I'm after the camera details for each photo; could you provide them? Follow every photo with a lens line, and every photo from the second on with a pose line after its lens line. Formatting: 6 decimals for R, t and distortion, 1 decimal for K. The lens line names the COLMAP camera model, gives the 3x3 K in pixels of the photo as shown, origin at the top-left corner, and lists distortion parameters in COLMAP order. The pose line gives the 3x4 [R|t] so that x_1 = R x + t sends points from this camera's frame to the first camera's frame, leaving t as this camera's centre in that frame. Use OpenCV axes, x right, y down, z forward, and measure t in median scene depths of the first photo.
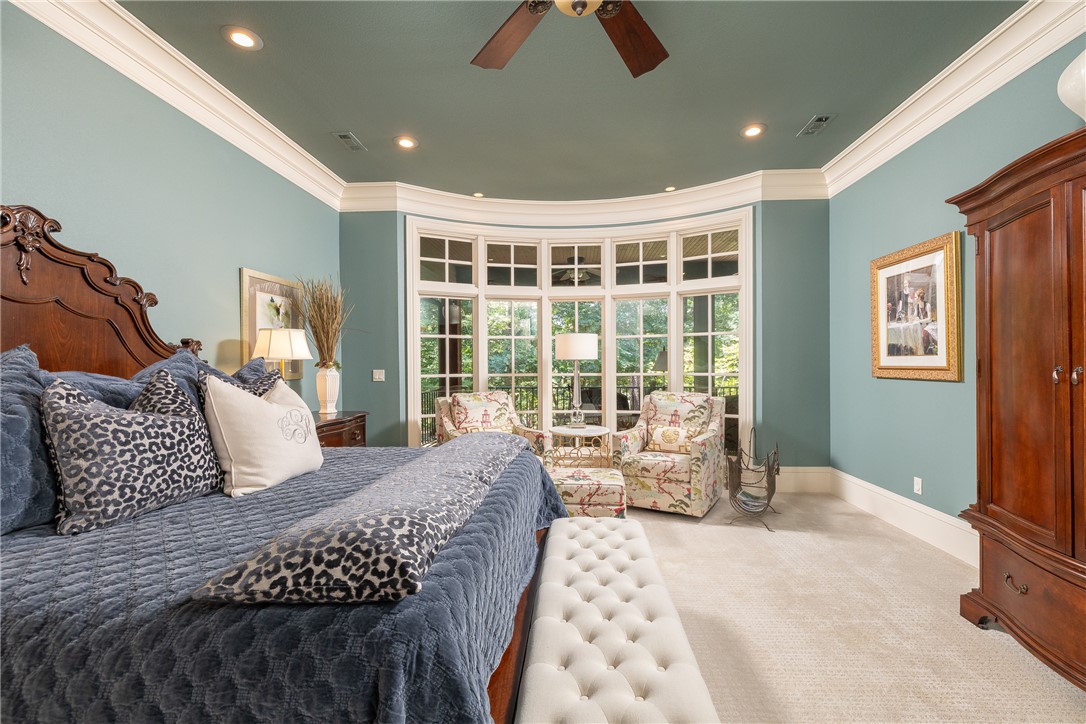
lens RADIAL K [[462.8, 0, 548.3], [0, 462.8, 368.5], [0, 0, 1]] dist [-0.002082, -0.000299]
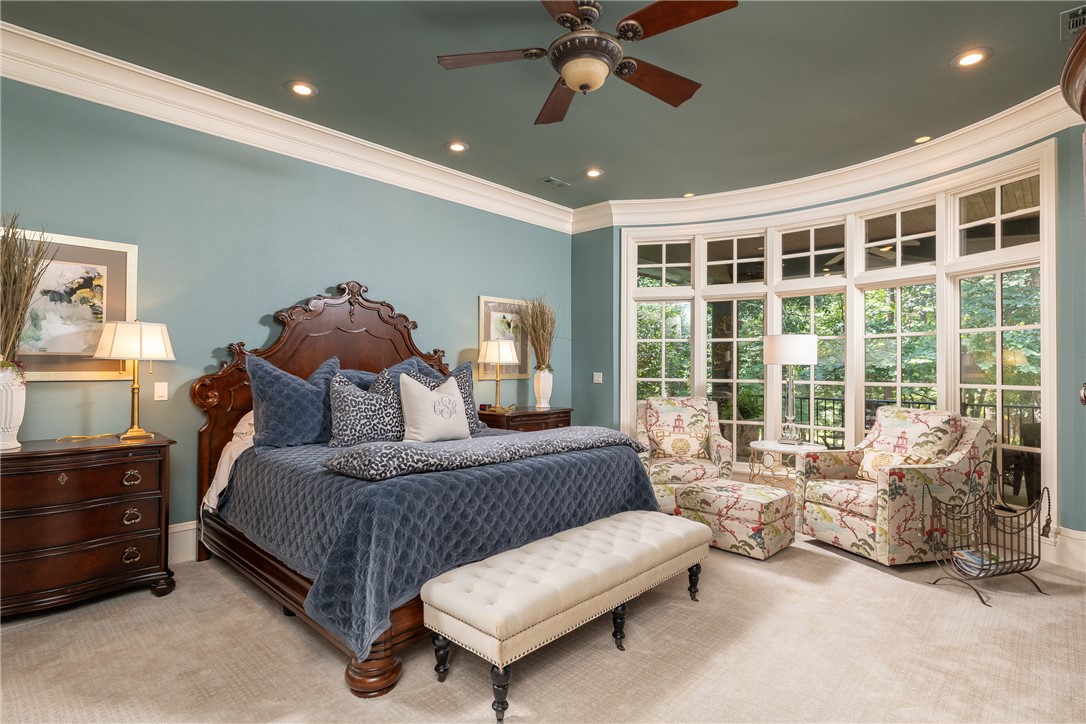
lens RADIAL K [[557.6, 0, 543.0], [0, 557.6, 362.0], [0, 0, 1]] dist [0.001917, 0.000642]
pose [[0.759406, 0.005018, -0.650598, 0.506594], [-0.016994, 0.999782, -0.012124, -0.004990], [0.650395, 0.020263, 0.759325, -0.115280]]
